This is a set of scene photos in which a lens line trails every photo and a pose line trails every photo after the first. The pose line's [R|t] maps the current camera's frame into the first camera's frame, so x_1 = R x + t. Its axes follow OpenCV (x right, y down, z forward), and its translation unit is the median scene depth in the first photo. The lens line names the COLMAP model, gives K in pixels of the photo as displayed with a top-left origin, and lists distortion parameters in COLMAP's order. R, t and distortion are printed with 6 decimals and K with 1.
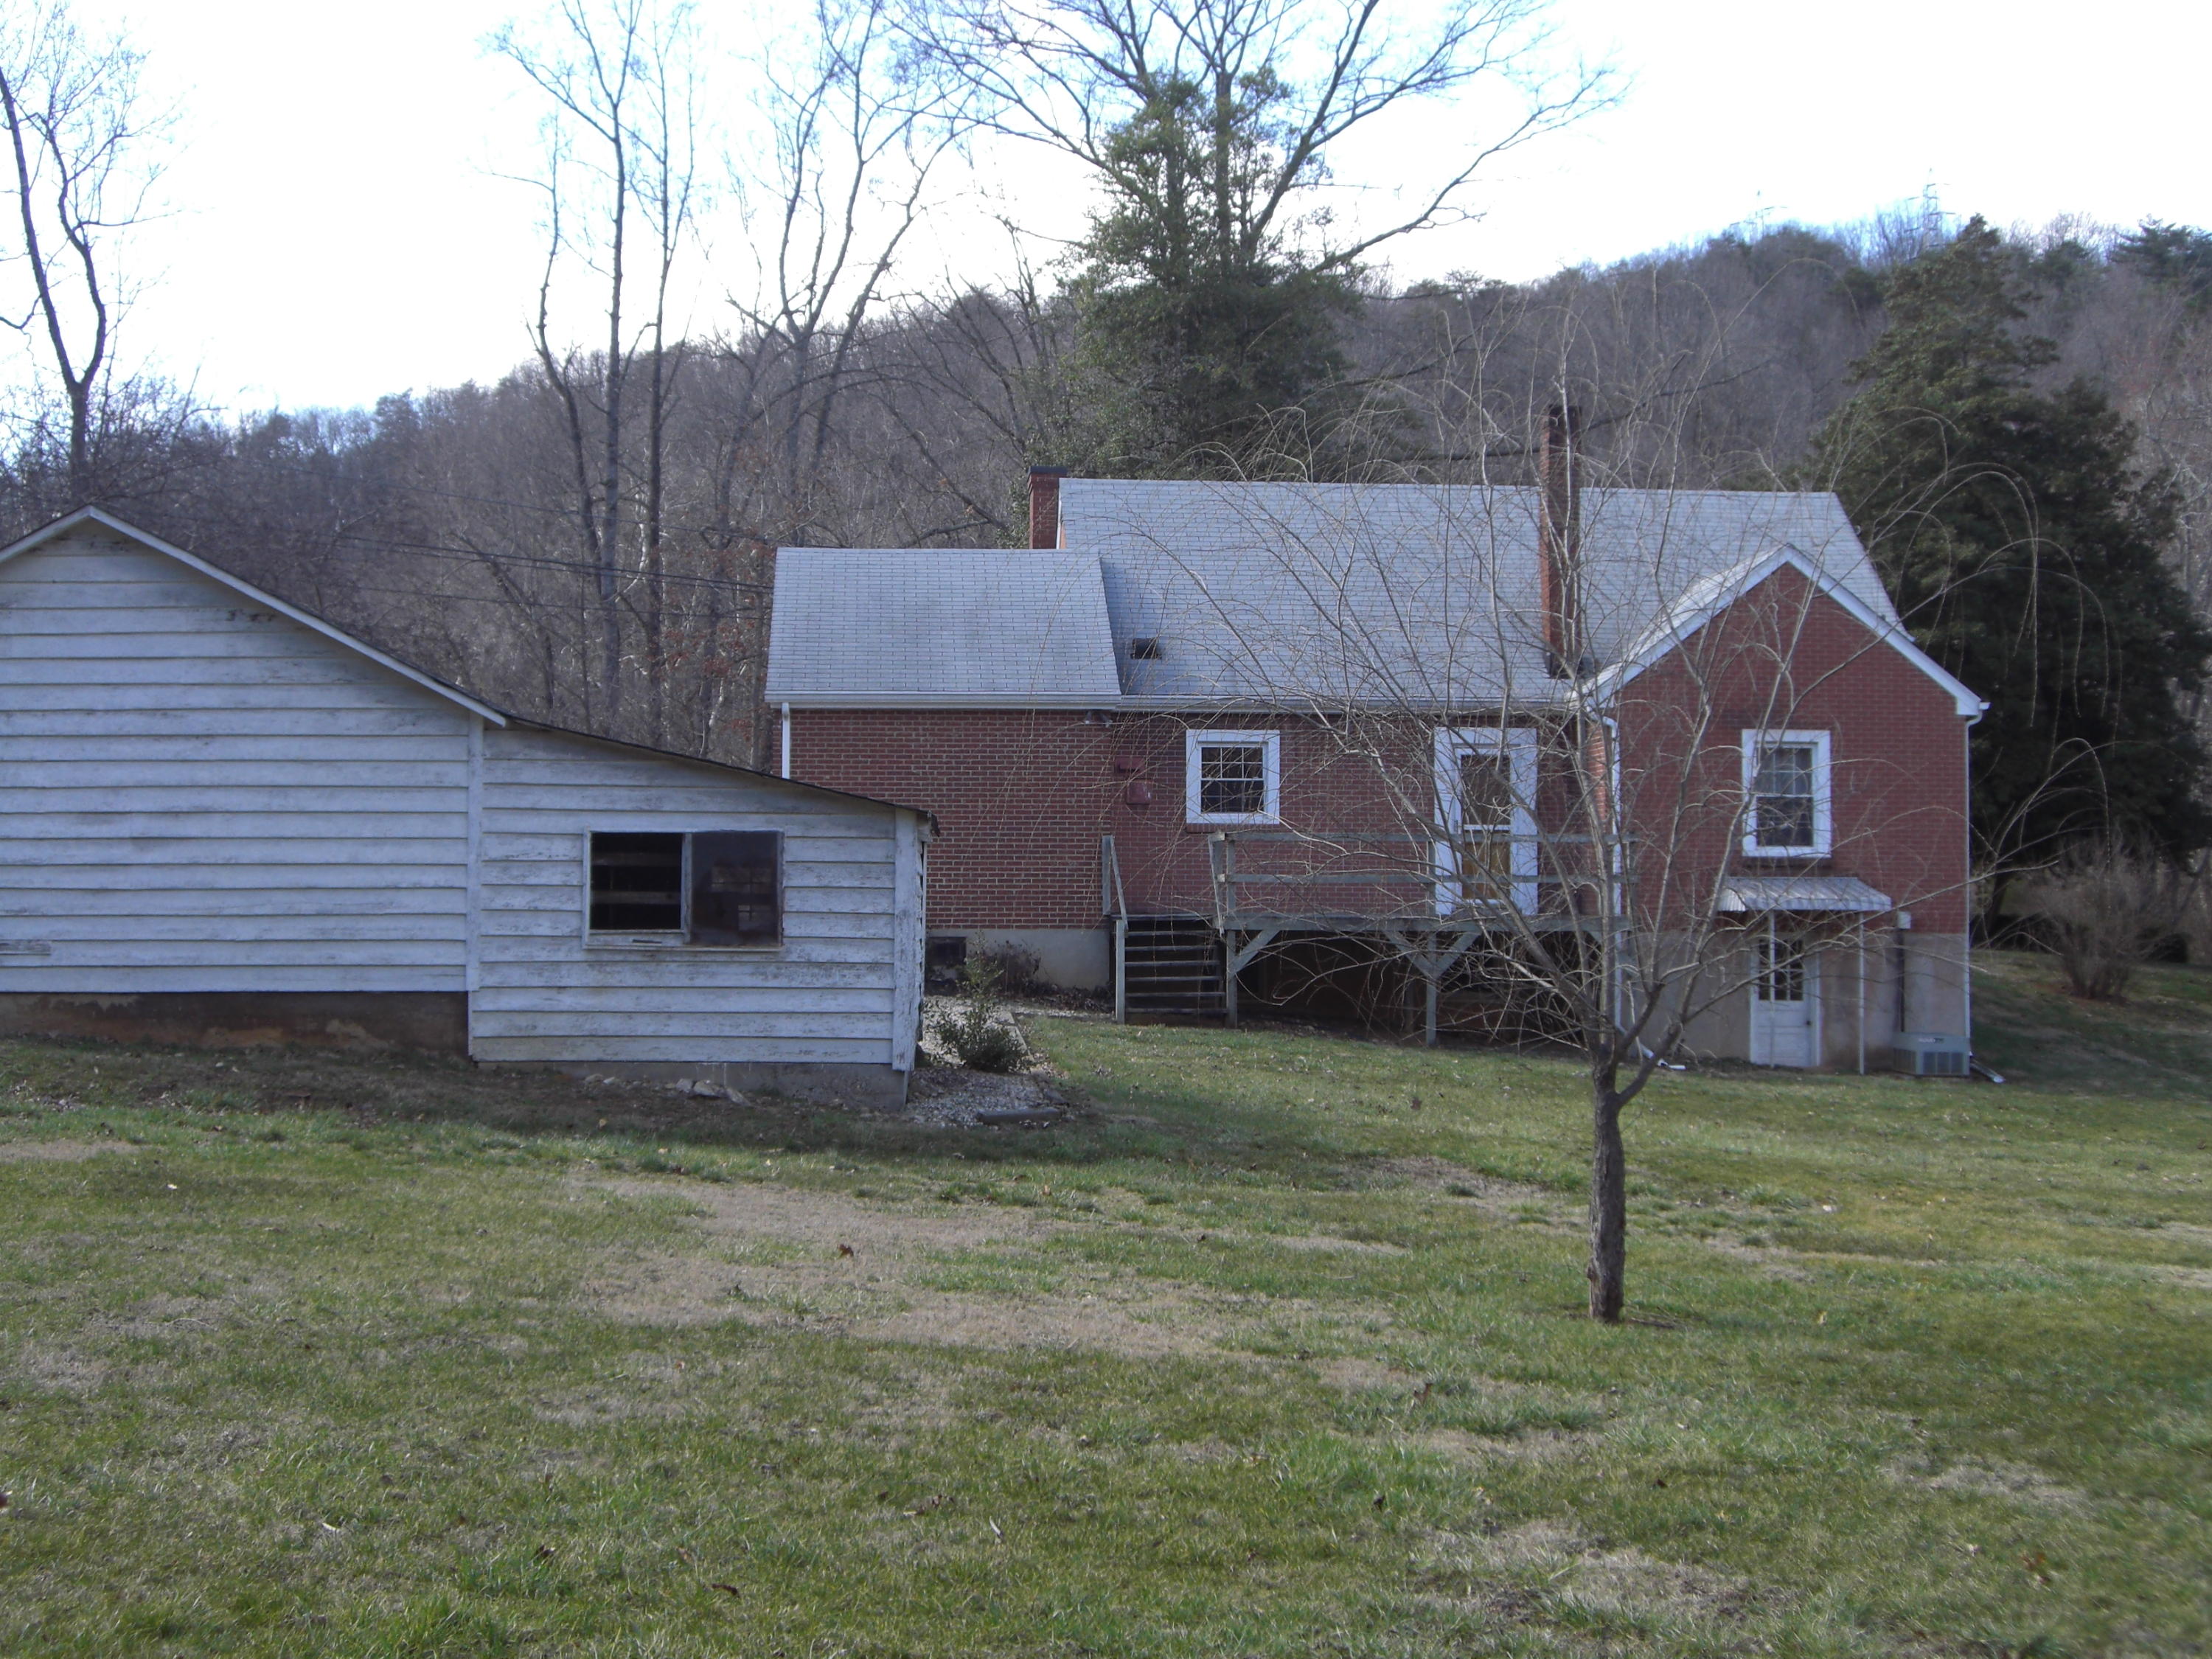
lens RADIAL K [[3071.9, 0, 1106.0], [0, 3071.9, 829.5], [0, 0, 1]] dist [-0.183105, -0.026173]
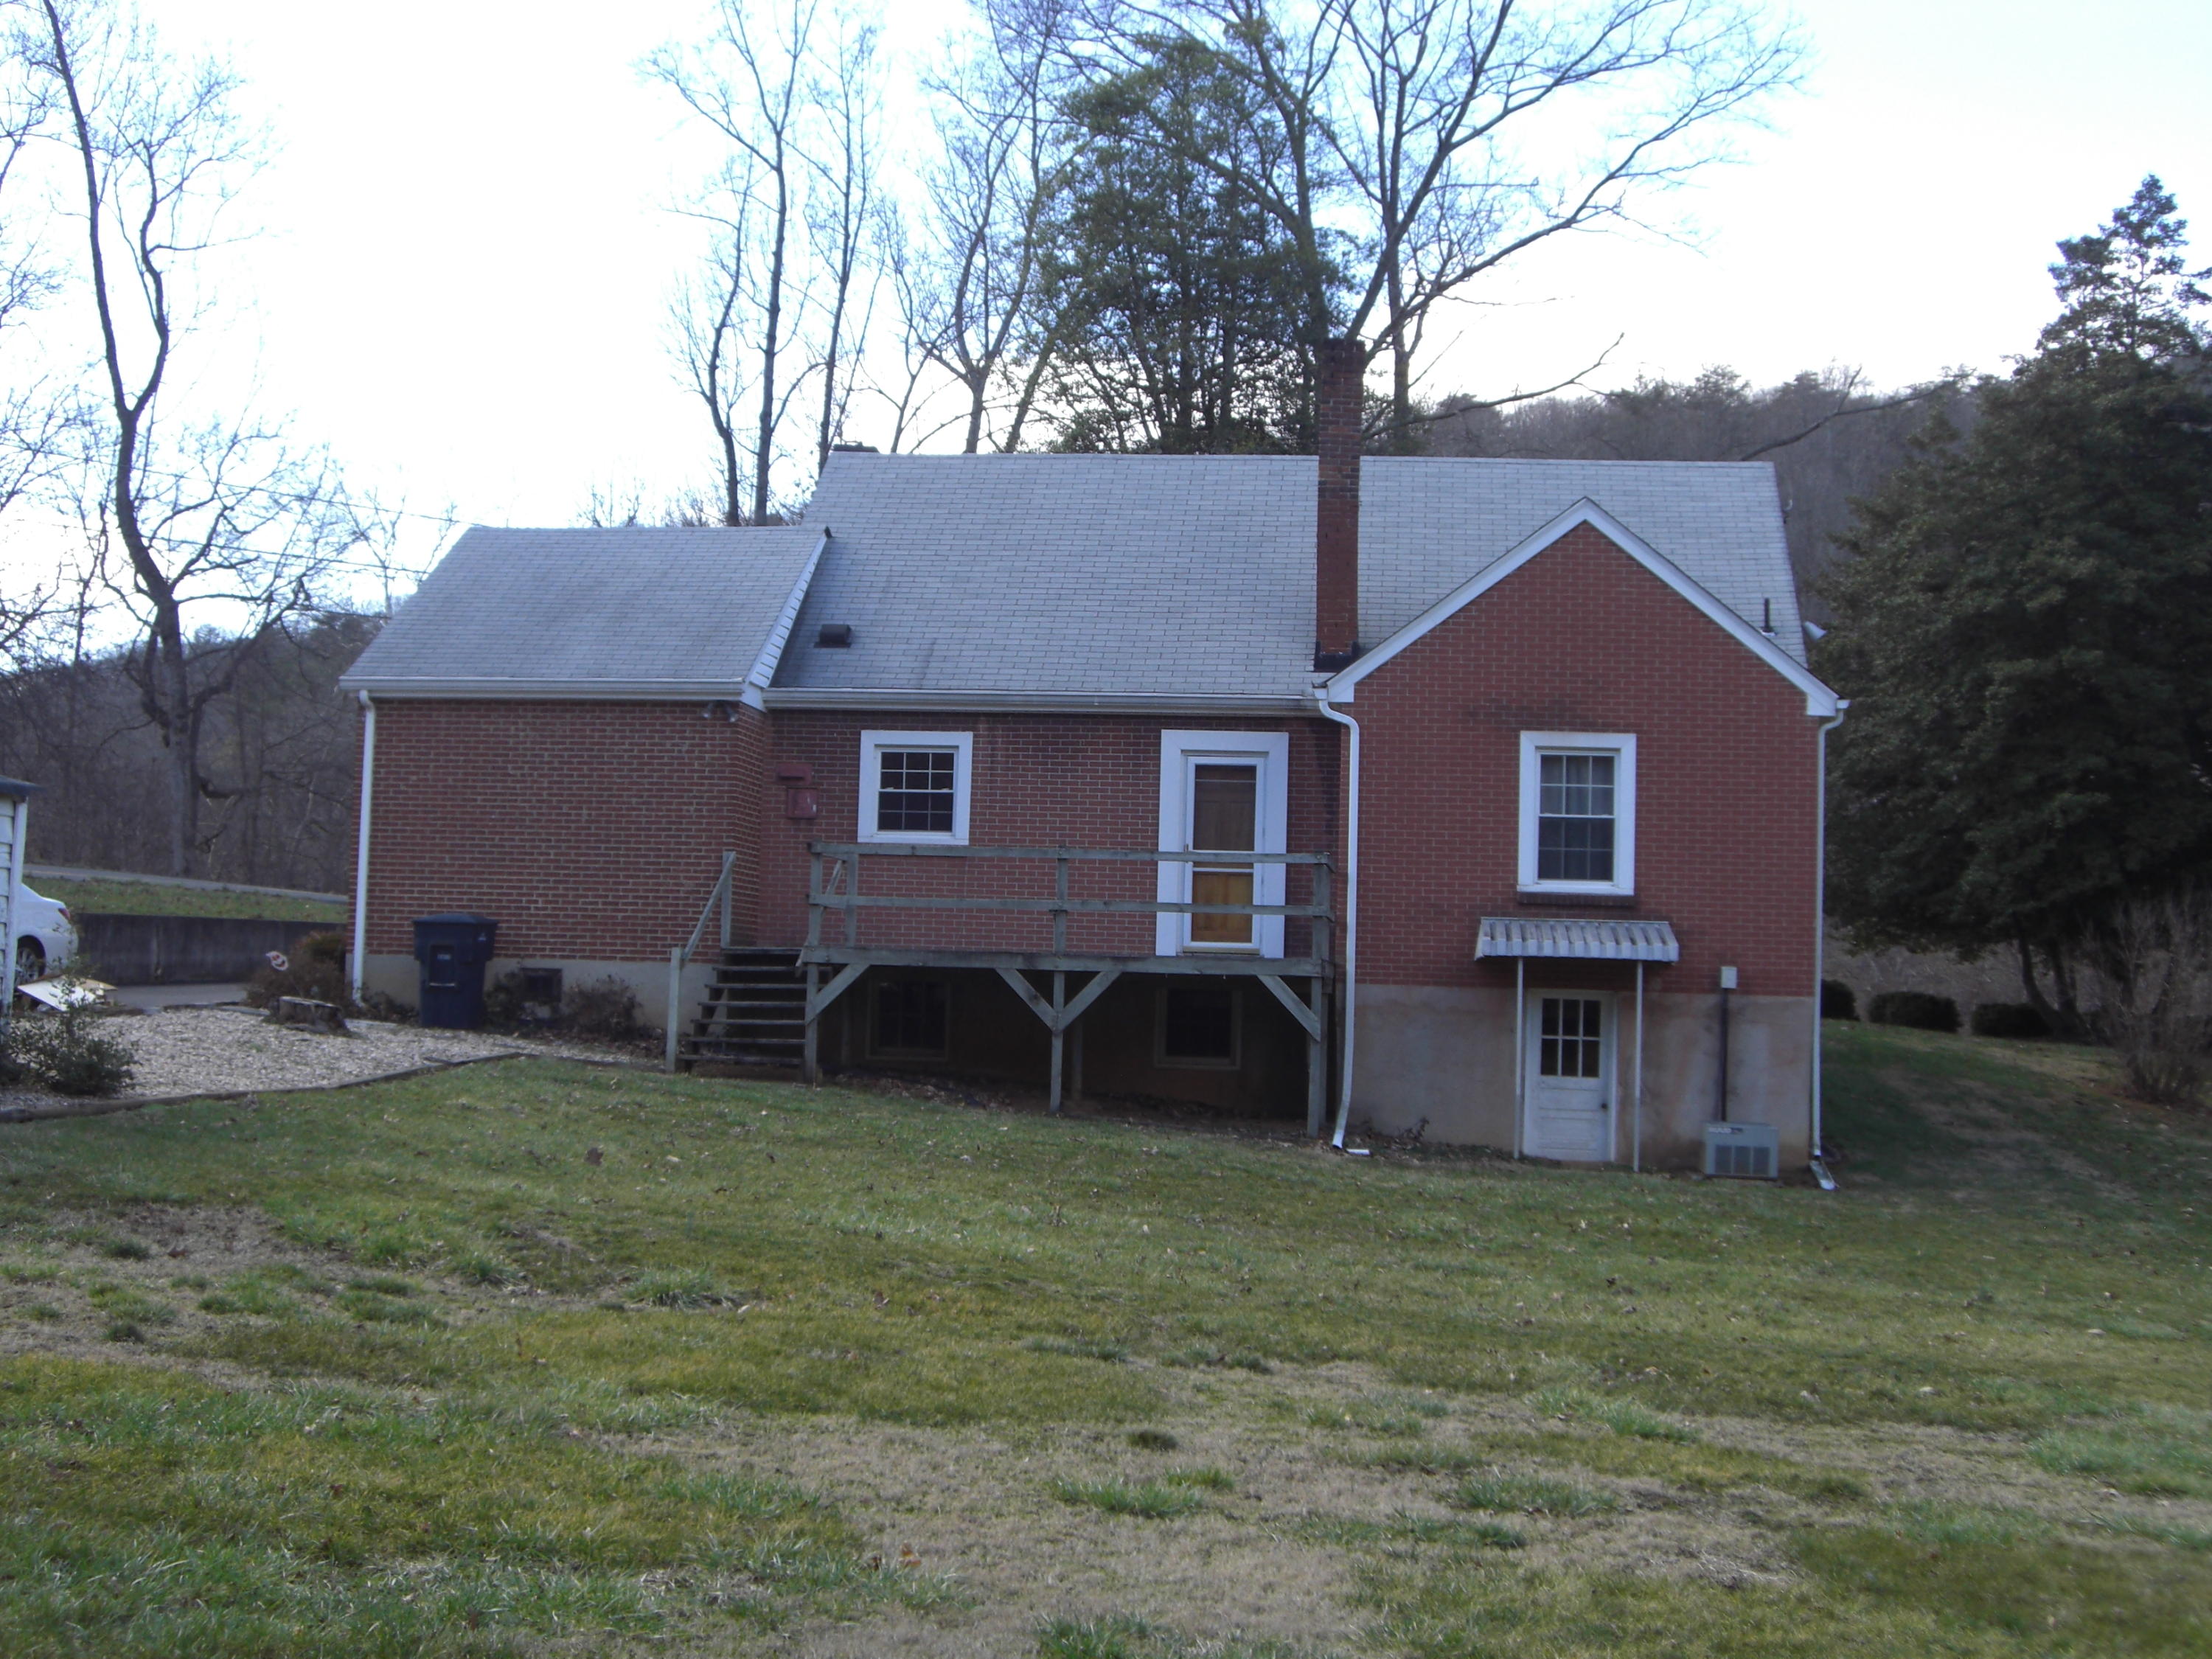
lens RADIAL K [[3041.7, 0, 1106.0], [0, 3041.7, 829.5], [0, 0, 1]] dist [-0.183655, 0.021831]
pose [[0.983197, 0.013316, -0.182060, 0.245340], [-0.019810, 0.999229, -0.033900, 0.021331], [0.181469, 0.036937, 0.982703, 0.207048]]
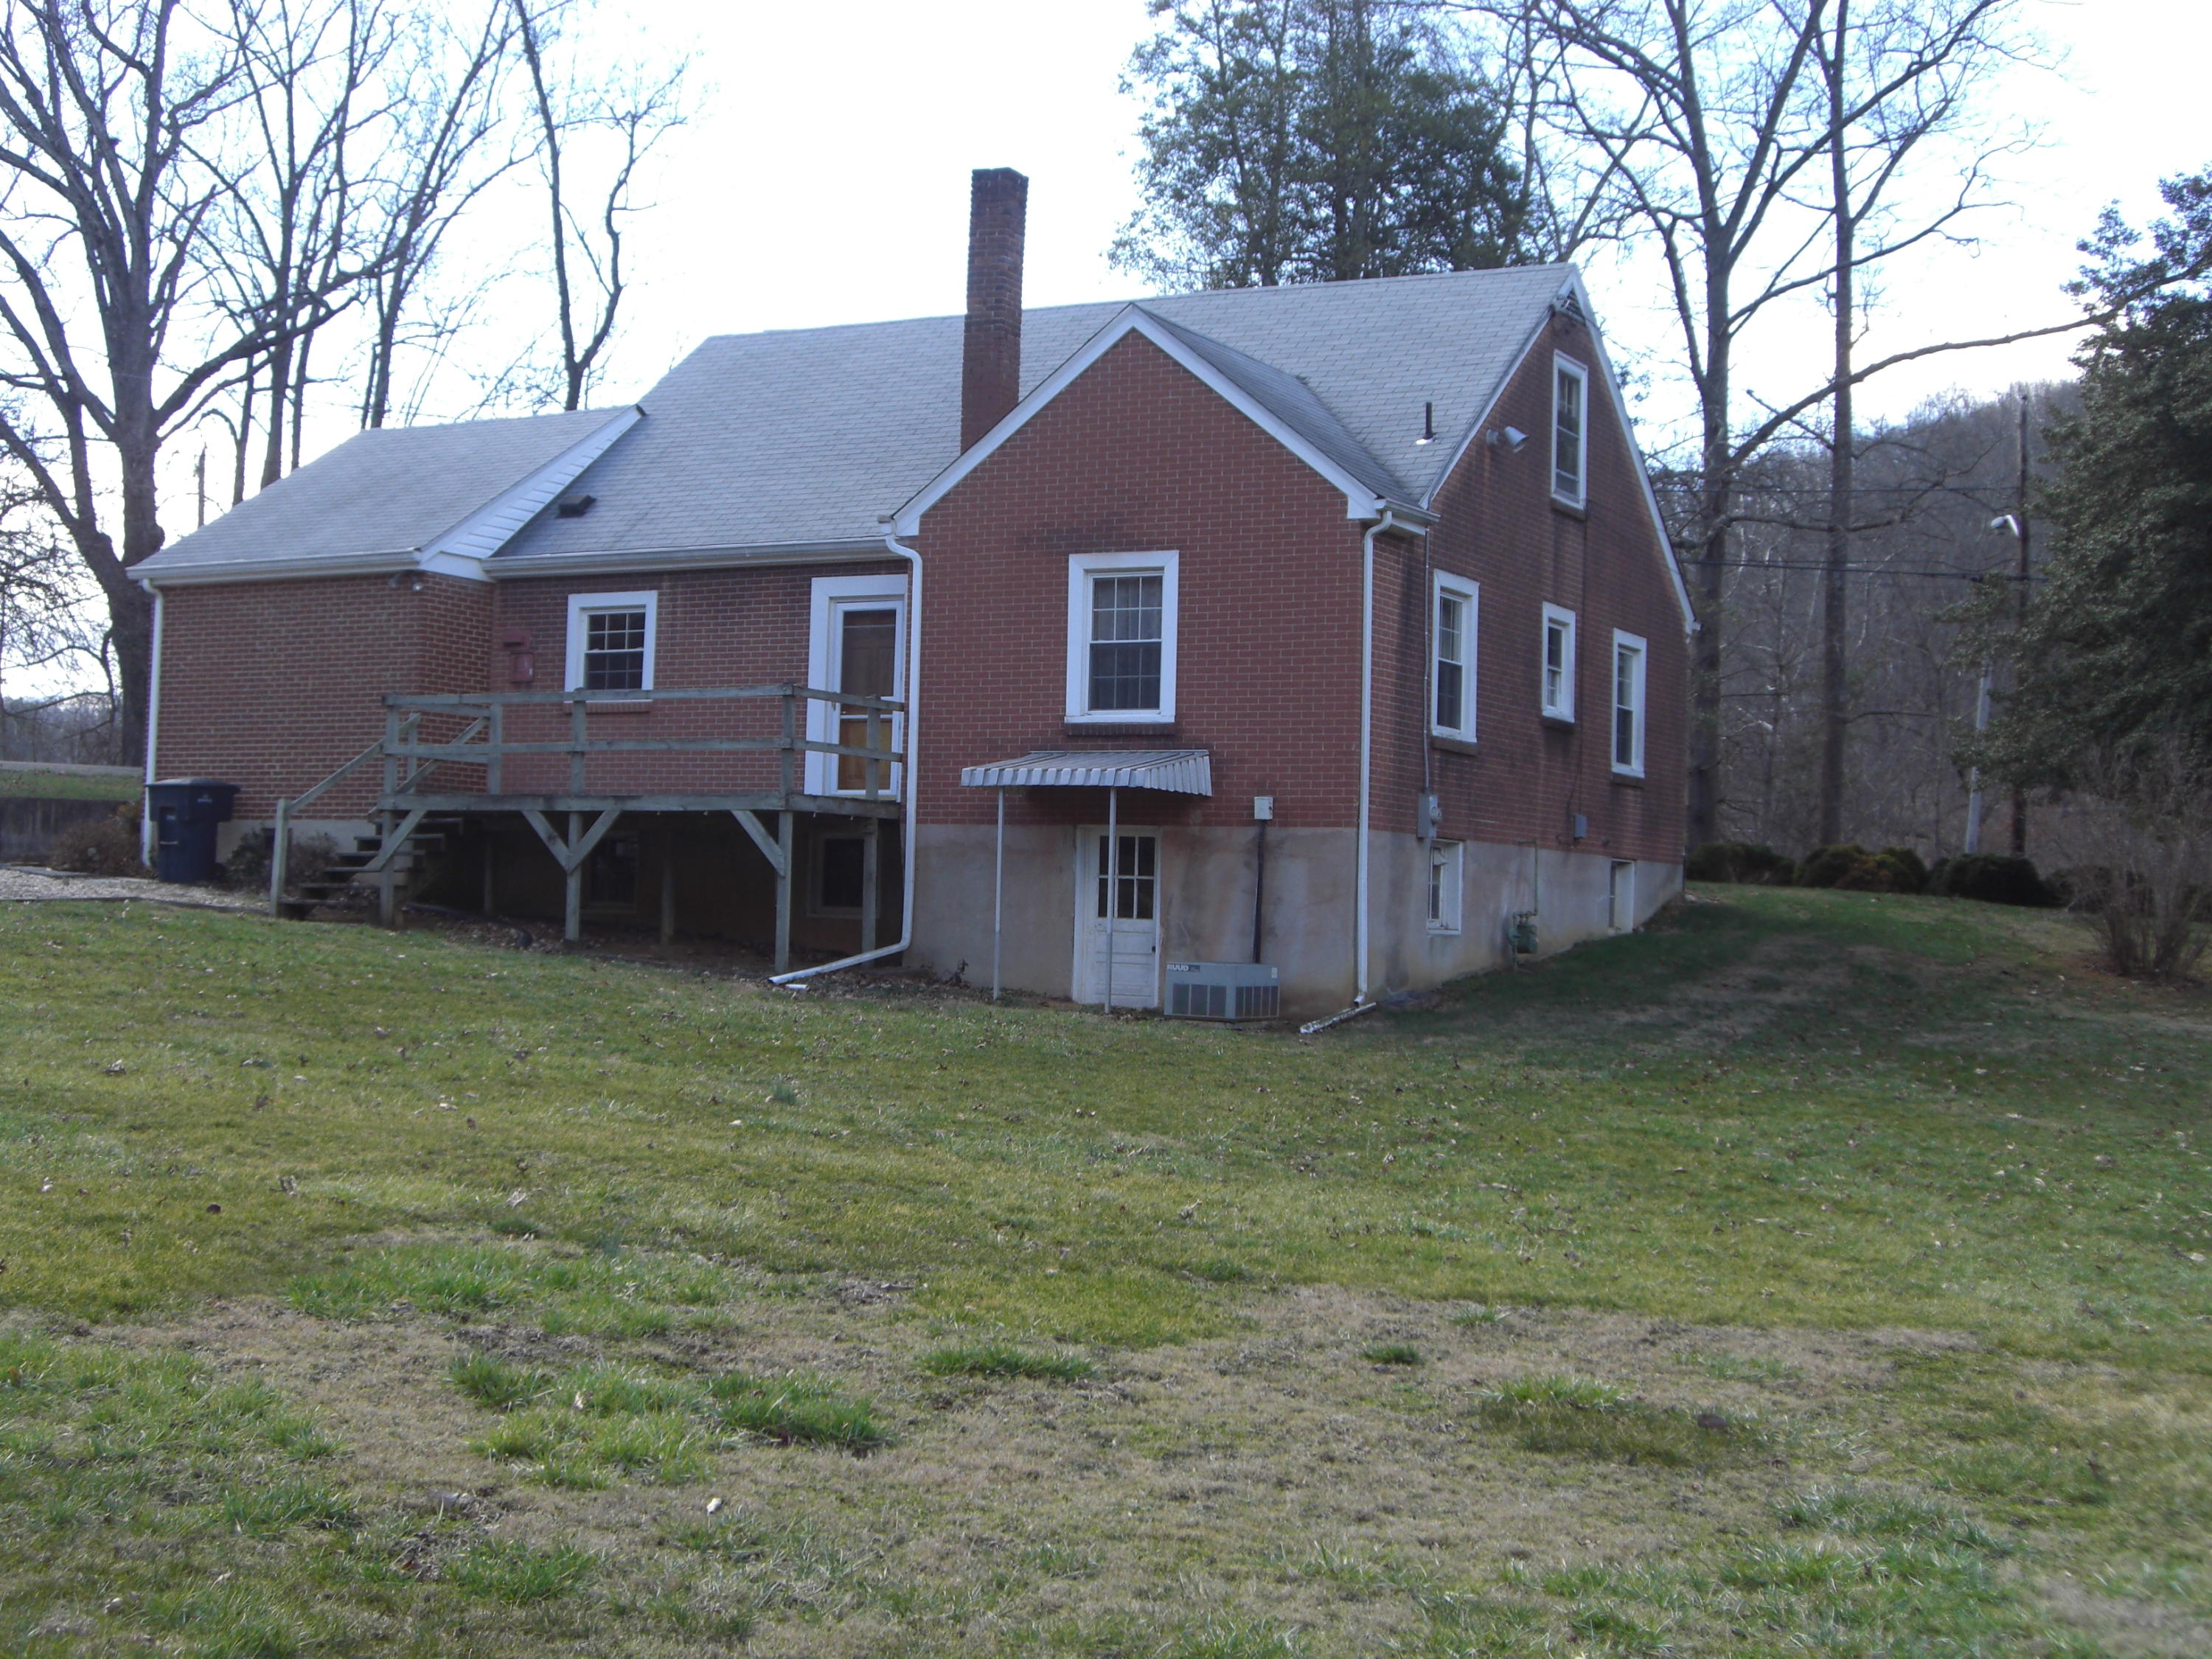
lens RADIAL K [[3071.9, 0, 1106.0], [0, 3071.9, 829.5], [0, 0, 1]] dist [-0.183105, -0.026173]
pose [[0.851483, -0.003765, -0.524368, 0.609736], [-0.007357, 0.999790, -0.019126, 0.049000], [0.524330, 0.020144, 0.851277, 0.360431]]
